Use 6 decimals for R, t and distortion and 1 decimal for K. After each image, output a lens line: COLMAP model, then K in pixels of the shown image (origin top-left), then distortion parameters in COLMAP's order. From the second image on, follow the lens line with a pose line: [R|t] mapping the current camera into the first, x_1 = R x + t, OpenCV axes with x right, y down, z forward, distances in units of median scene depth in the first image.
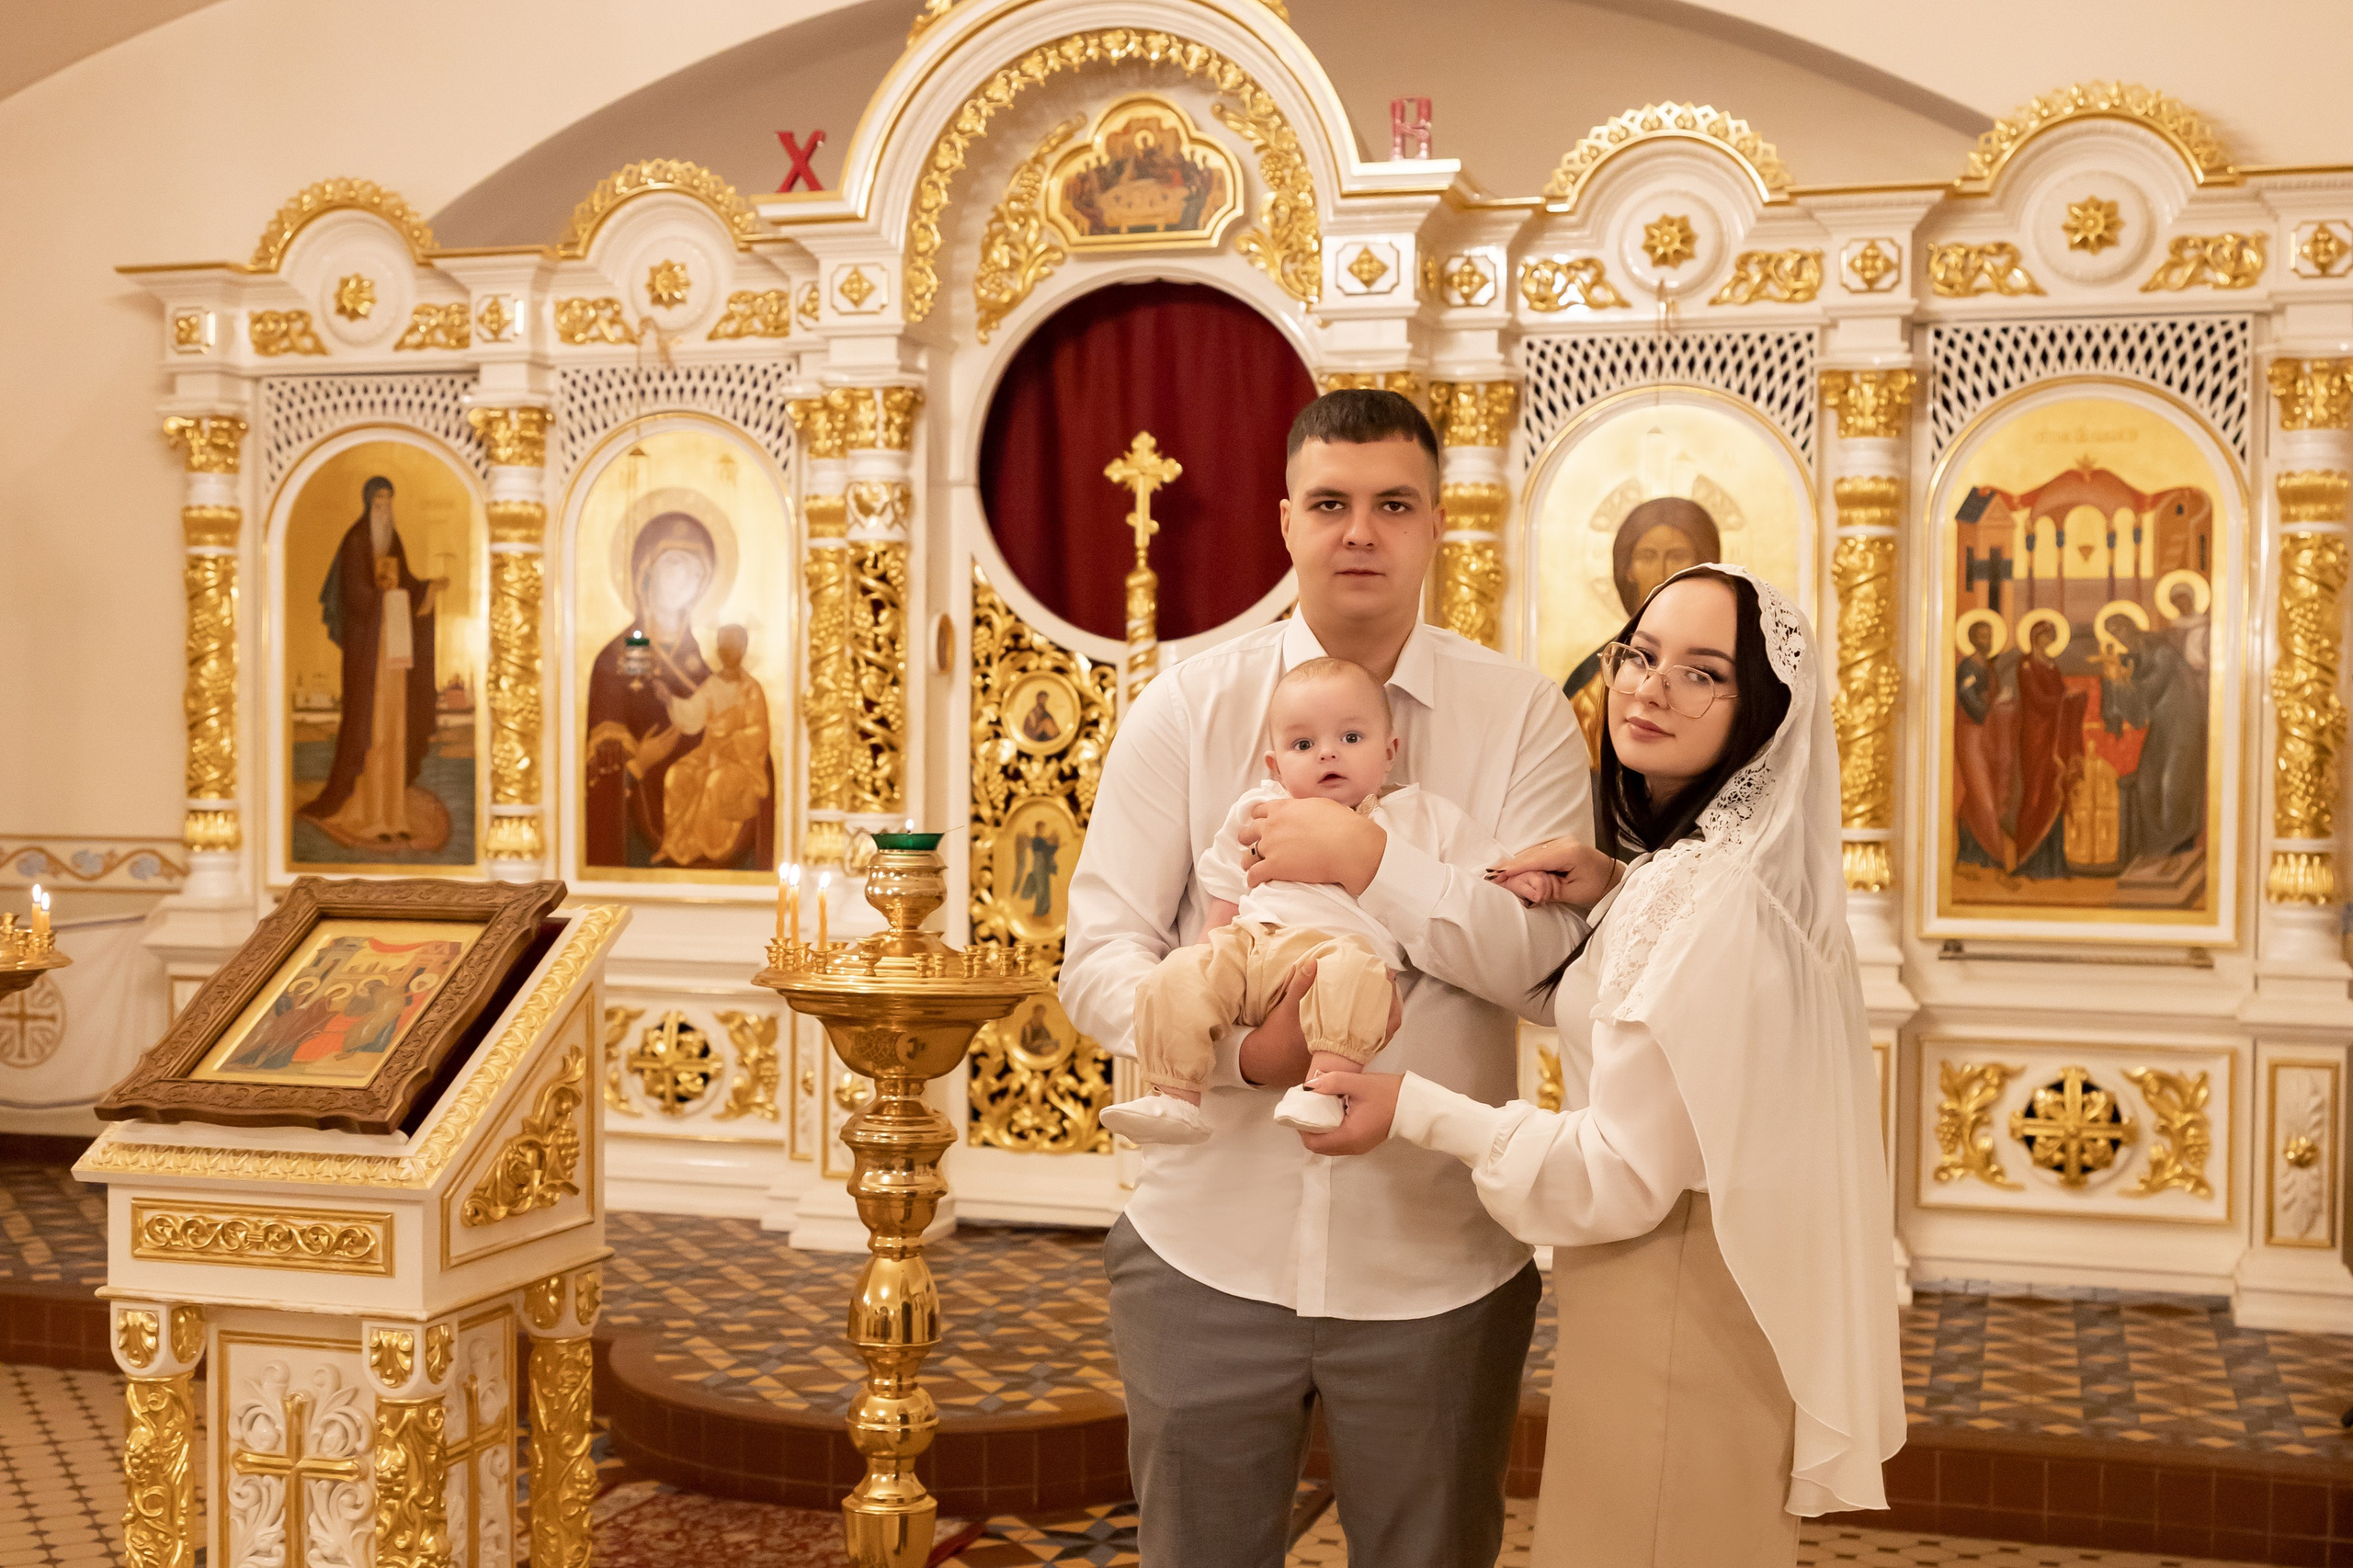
lens RADIAL K [[2868.8, 0, 1181.6], [0, 2868.8, 804.9], [0, 0, 1]] dist [0.008631, 0.016132]
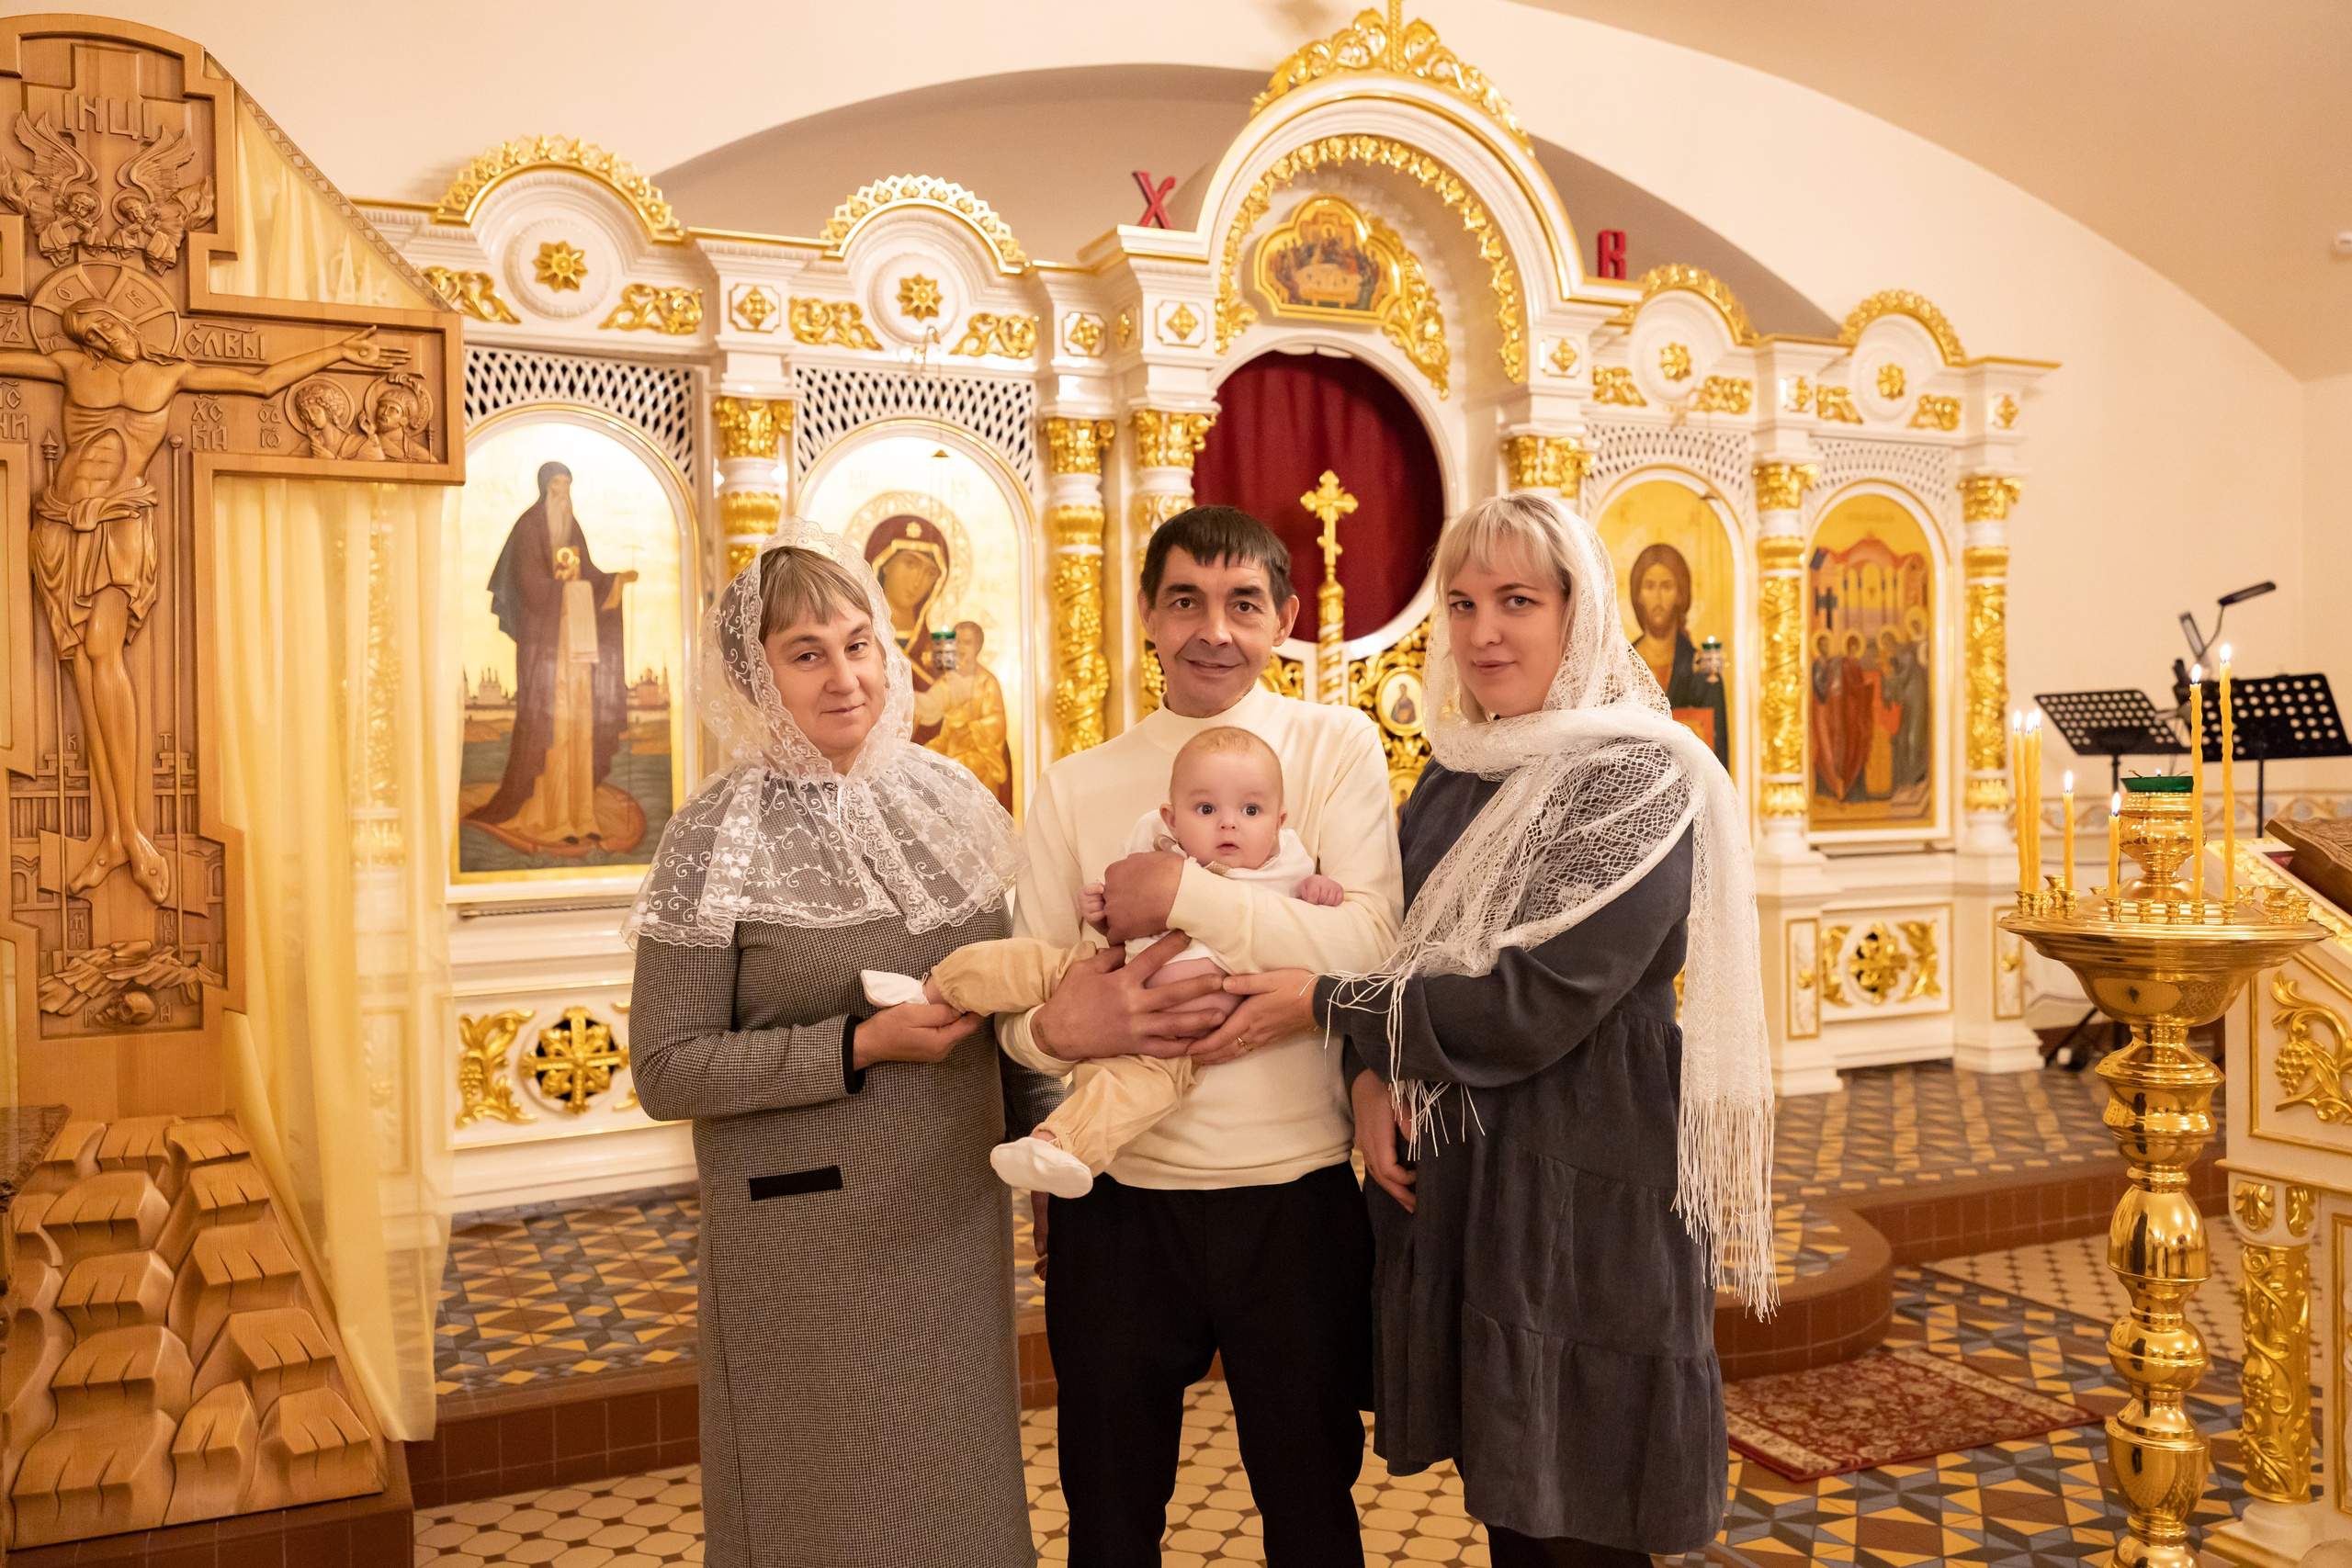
lens RADIAL K [[1879.6, 0, 1176.0], [0, 1879.6, 784.0], [0, 0, 1]] dist [0.007640, 0.005907]
pose [[0.753216, -0.033224, 0.656934, -0.634972], [0.035908, 0.999311, 0.009369, -0.007082], [-0.656793, 0.016532, 0.753890, 0.473546]]
